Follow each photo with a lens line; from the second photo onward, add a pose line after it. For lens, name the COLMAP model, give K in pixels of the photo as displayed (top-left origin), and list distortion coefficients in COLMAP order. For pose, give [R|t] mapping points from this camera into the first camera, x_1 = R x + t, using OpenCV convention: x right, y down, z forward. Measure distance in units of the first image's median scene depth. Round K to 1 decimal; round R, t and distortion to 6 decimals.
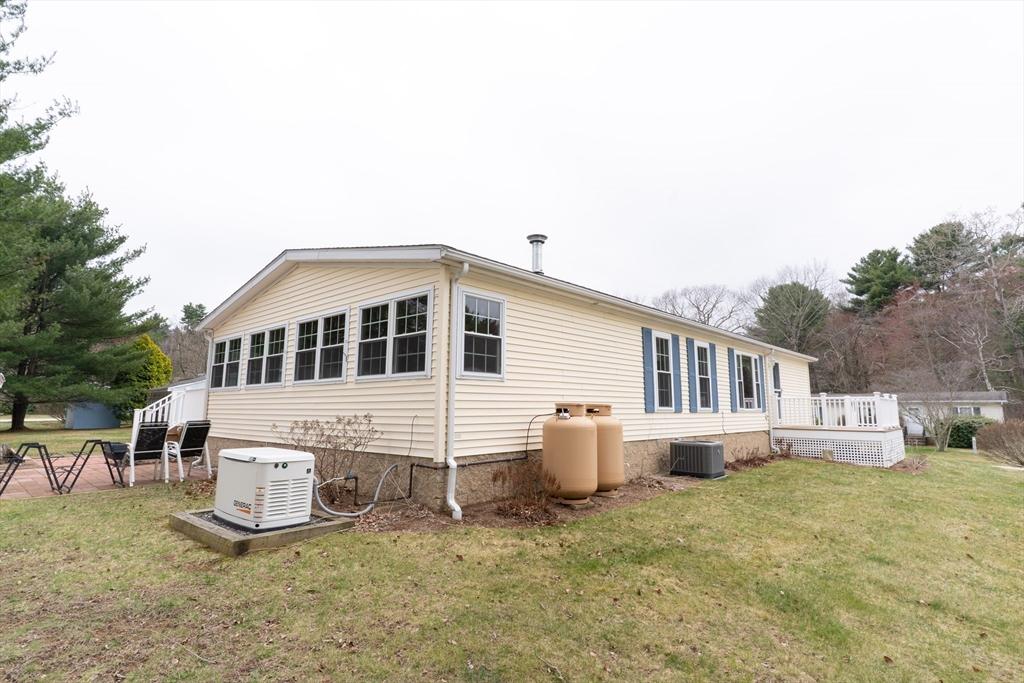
lens RADIAL K [[518.0, 0, 512.0], [0, 518.0, 328.1], [0, 0, 1]] dist [0.001278, 0.000872]
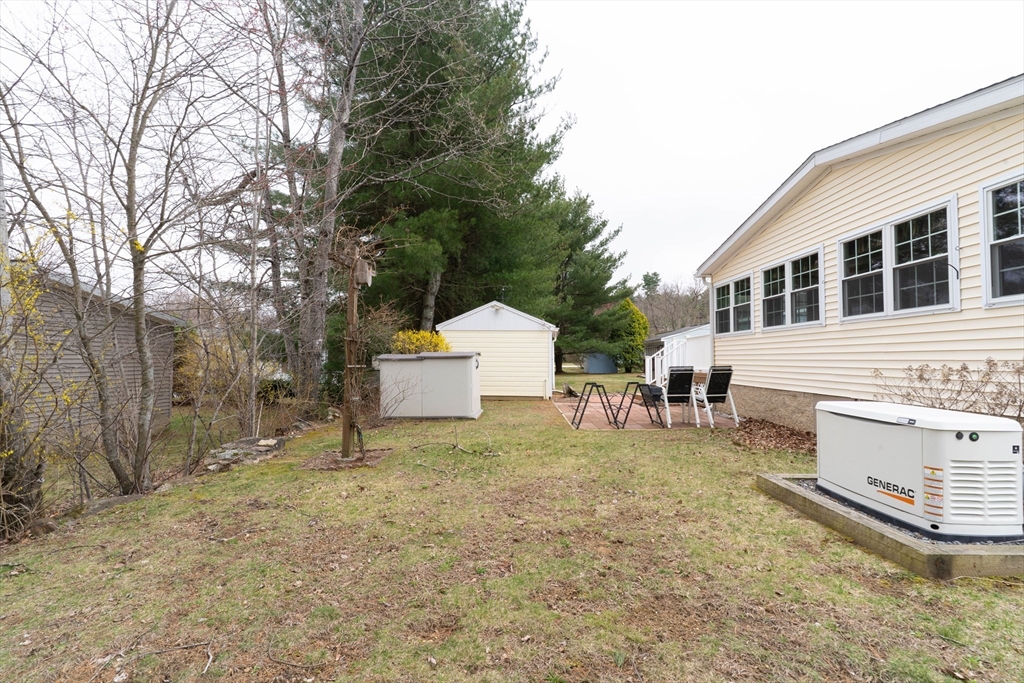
lens RADIAL K [[502.4, 0, 511.5], [0, 502.4, 318.8], [0, 0, 1]] dist [0.000716, 0.000683]
pose [[0.661331, -0.062242, -0.747508, -0.146570], [0.120170, 0.992471, 0.023677, 0.021414], [0.740406, -0.105487, 0.663831, 0.096557]]
